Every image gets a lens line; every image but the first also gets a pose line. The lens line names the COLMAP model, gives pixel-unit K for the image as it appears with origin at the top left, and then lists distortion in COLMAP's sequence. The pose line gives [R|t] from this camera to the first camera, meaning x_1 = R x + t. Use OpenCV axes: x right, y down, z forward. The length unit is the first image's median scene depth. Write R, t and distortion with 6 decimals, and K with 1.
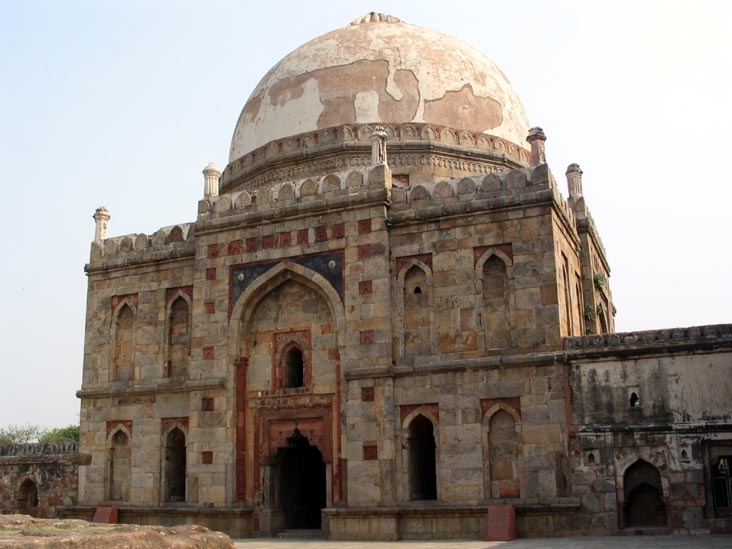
lens RADIAL K [[803.0, 0, 366.0], [0, 803.0, 274.5], [0, 0, 1]] dist [-0.137591, 0.045894]
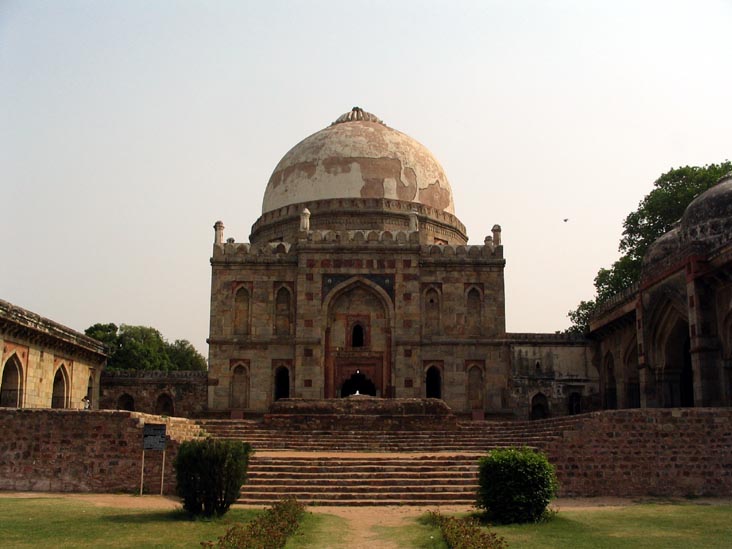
lens RADIAL K [[803.0, 0, 366.0], [0, 803.0, 274.5], [0, 0, 1]] dist [-0.137591, 0.045894]
pose [[0.906557, 0.108206, 0.407978, -0.817175], [-0.126750, 0.991760, 0.018610, -0.055428], [-0.402603, -0.068582, 0.912802, -0.639055]]
